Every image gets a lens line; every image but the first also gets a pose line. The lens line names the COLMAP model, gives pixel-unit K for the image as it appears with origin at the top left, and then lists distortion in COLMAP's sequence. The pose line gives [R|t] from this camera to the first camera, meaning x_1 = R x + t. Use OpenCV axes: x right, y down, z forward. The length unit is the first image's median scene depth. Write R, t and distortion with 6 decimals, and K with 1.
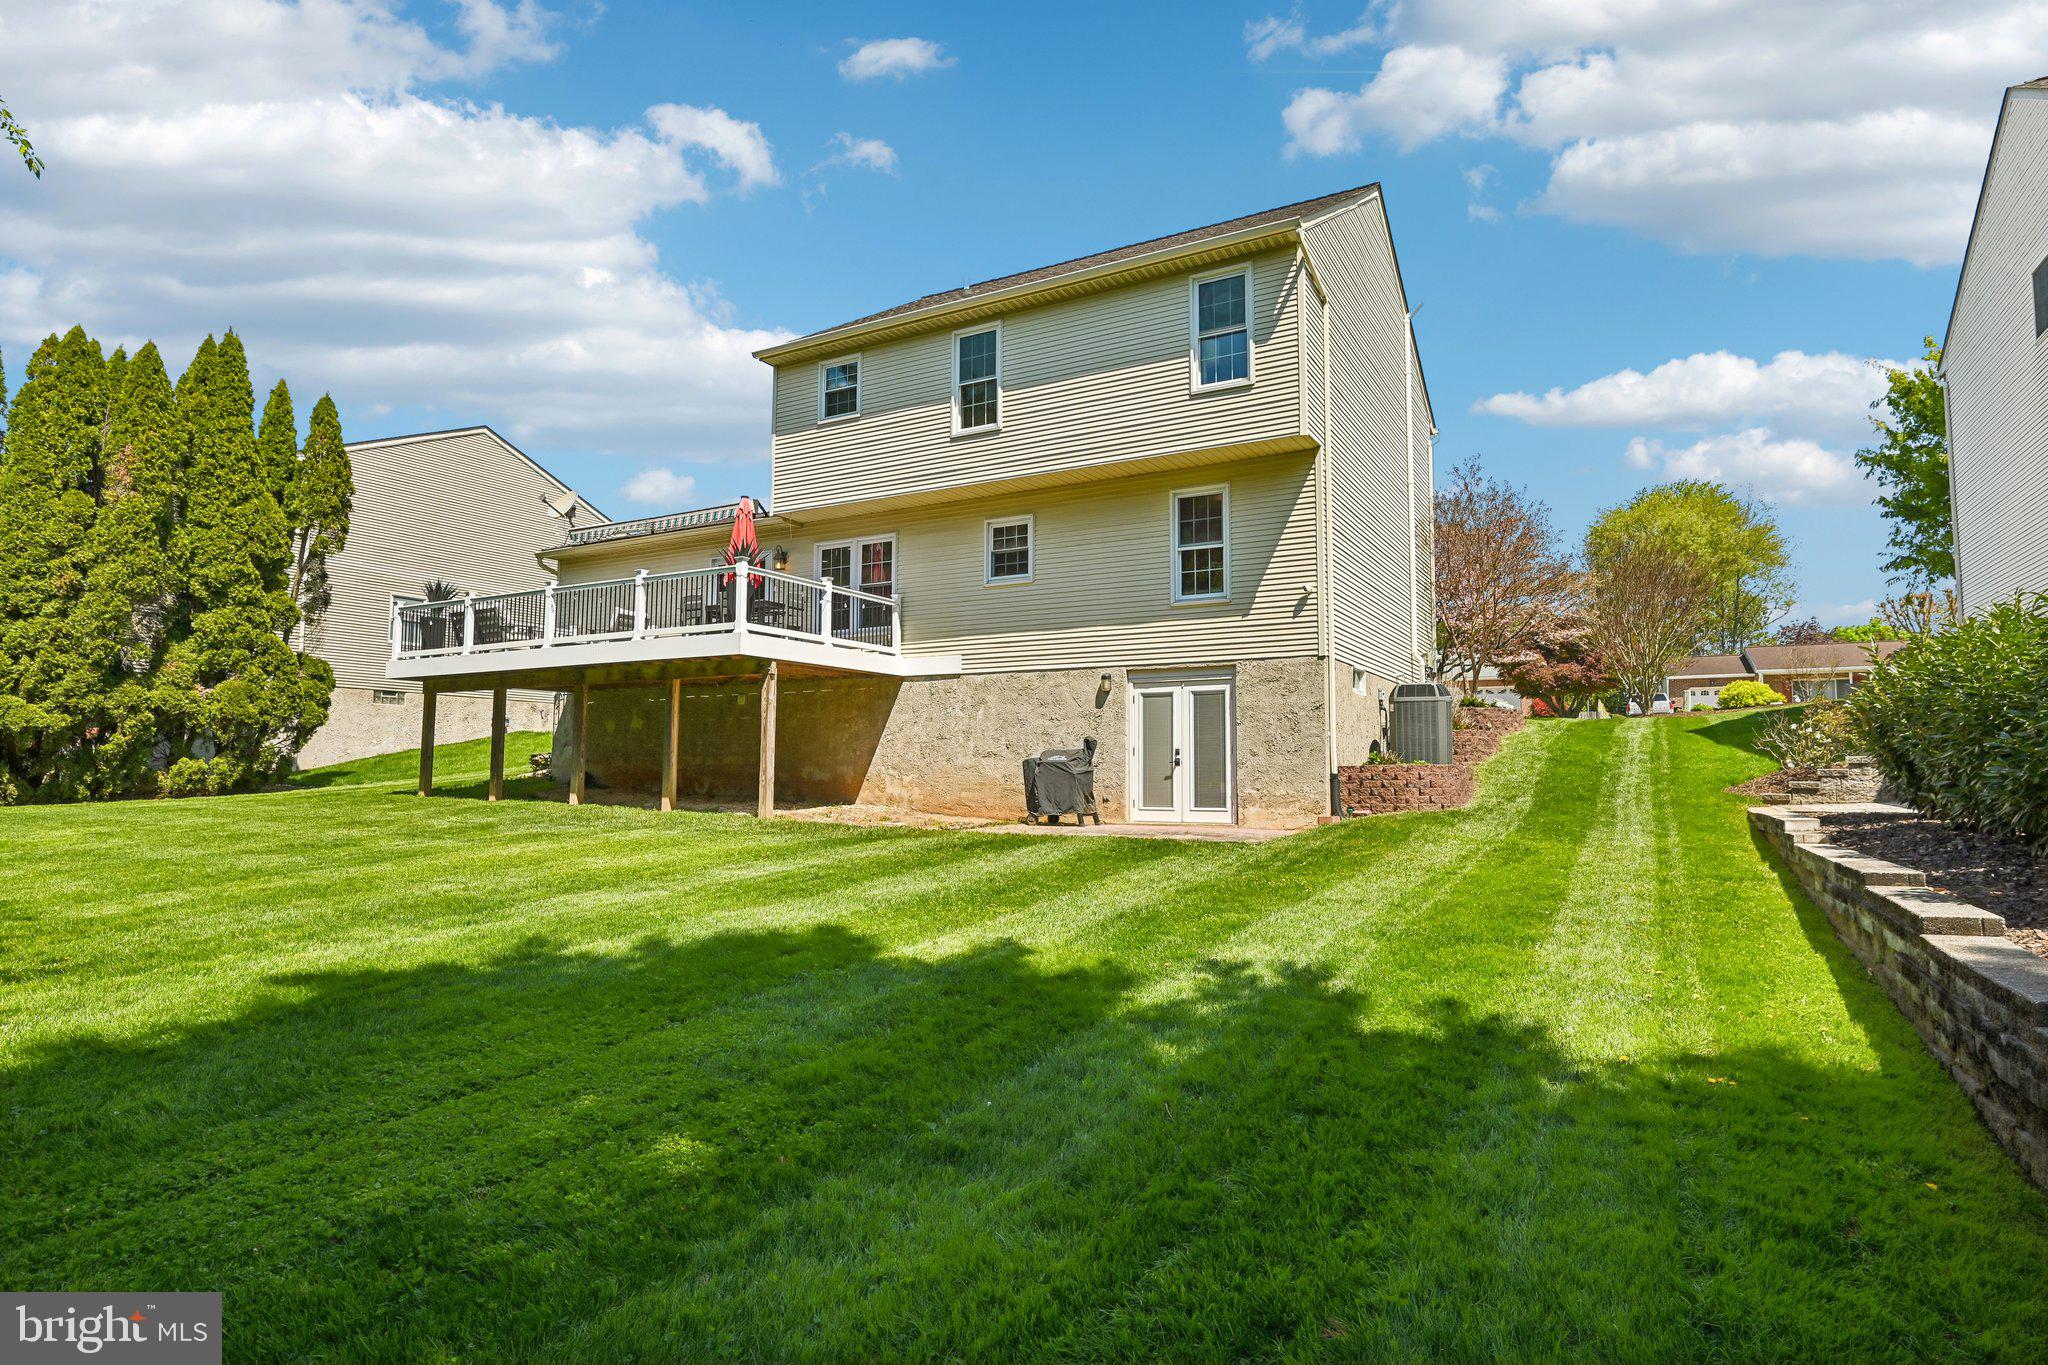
lens RADIAL K [[1118.4, 0, 1024.0], [0, 1118.4, 682.5], [0, 0, 1]] dist [-0.003339, 0.000168]
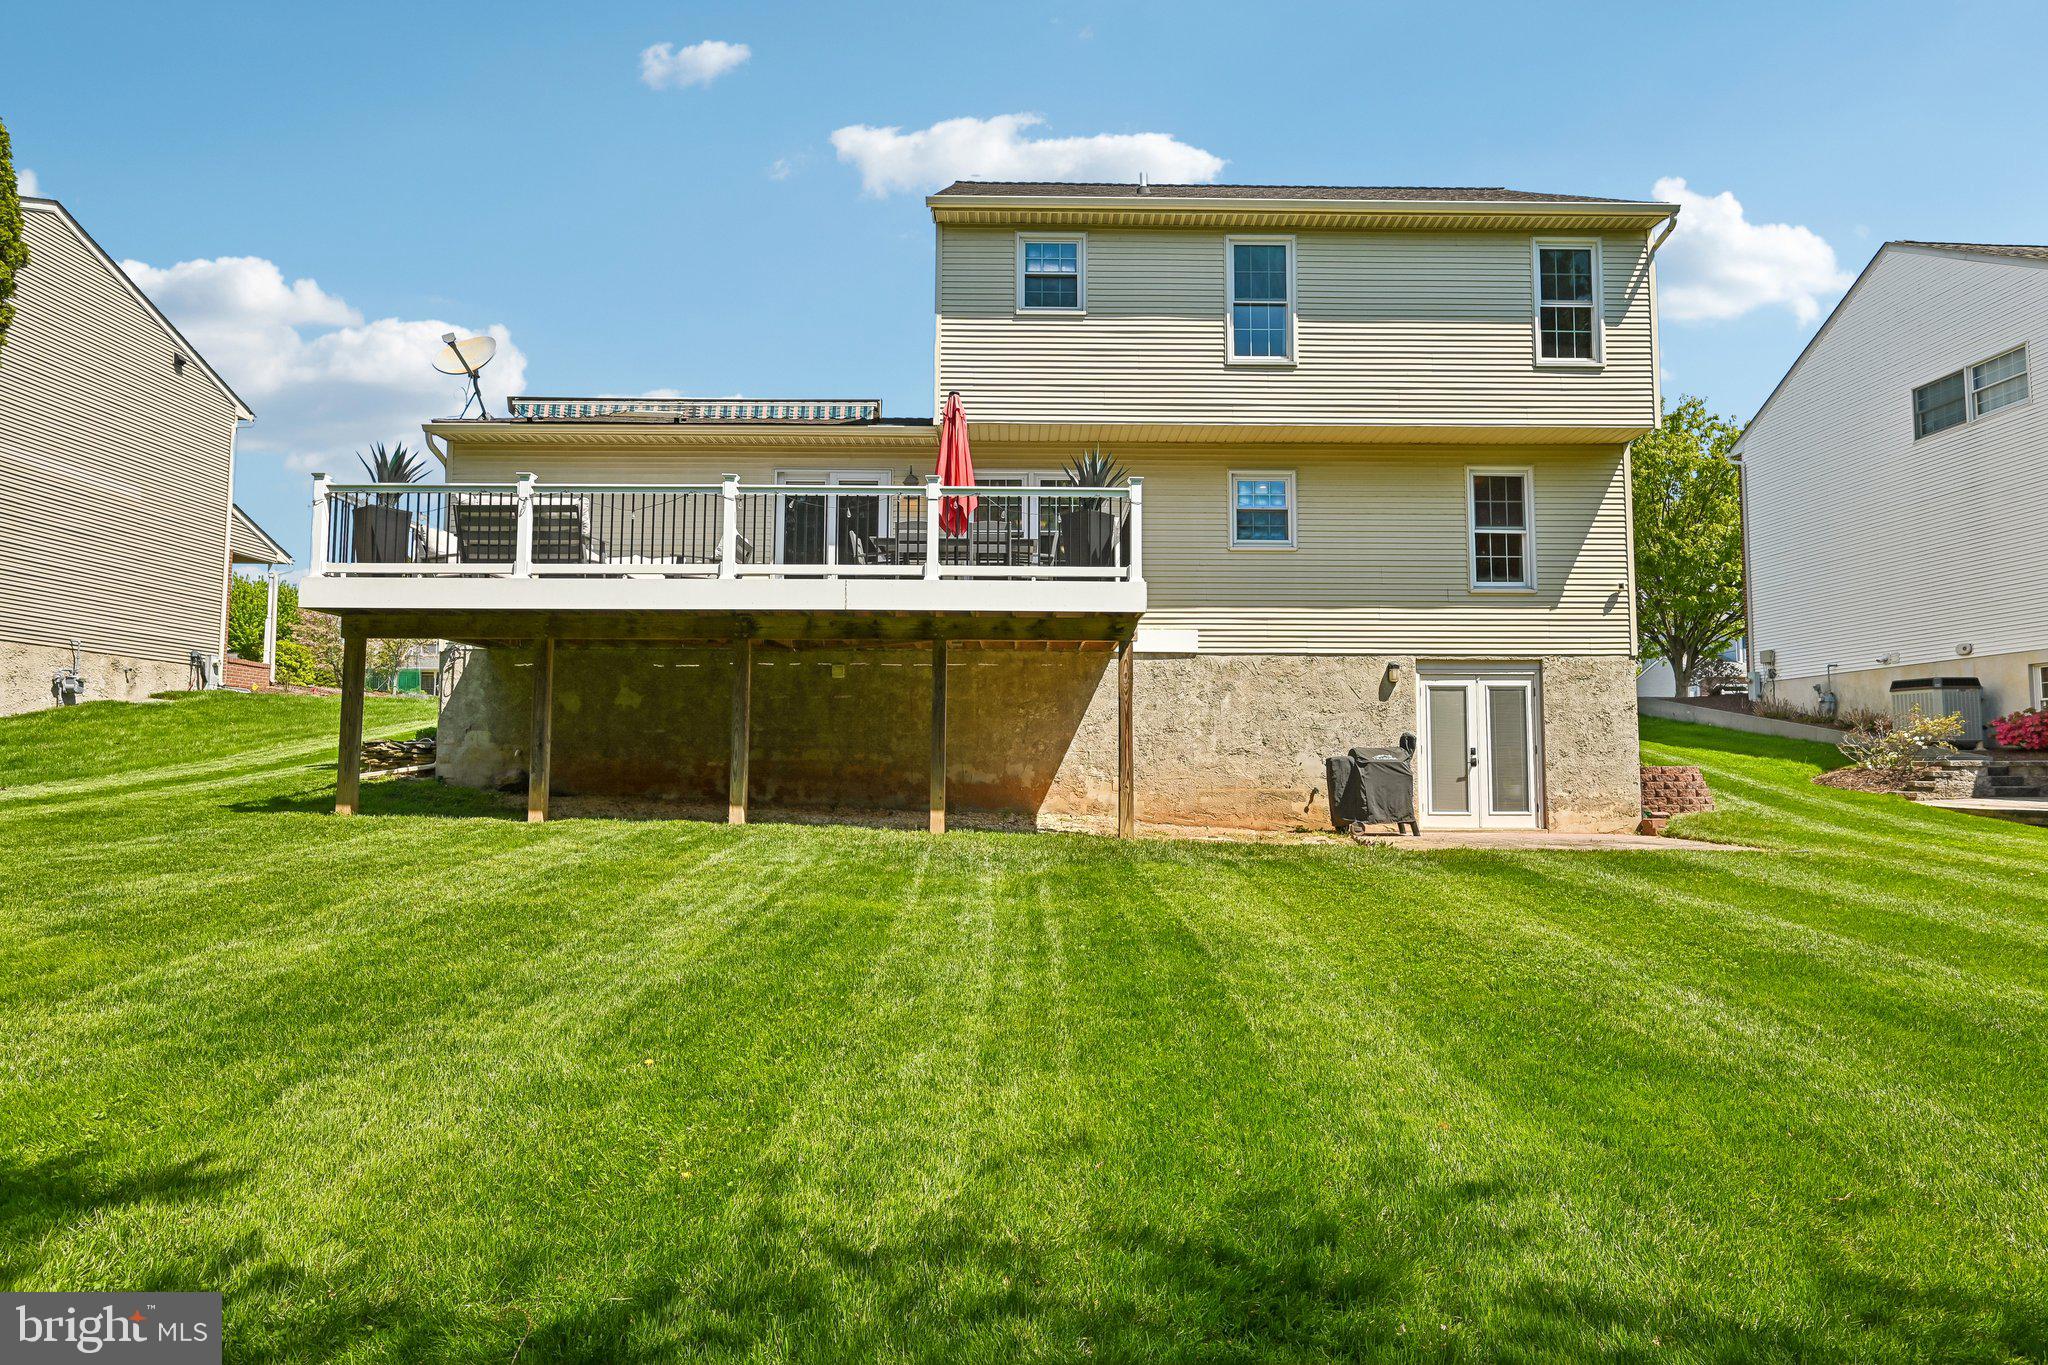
lens RADIAL K [[1118.4, 0, 1024.0], [0, 1118.4, 682.5], [0, 0, 1]] dist [-0.003339, 0.000168]
pose [[0.861969, 0.037915, 0.505541, -0.611520], [-0.043462, 0.999055, -0.000822, 0.021143], [-0.505094, -0.021264, 0.862802, 0.373856]]
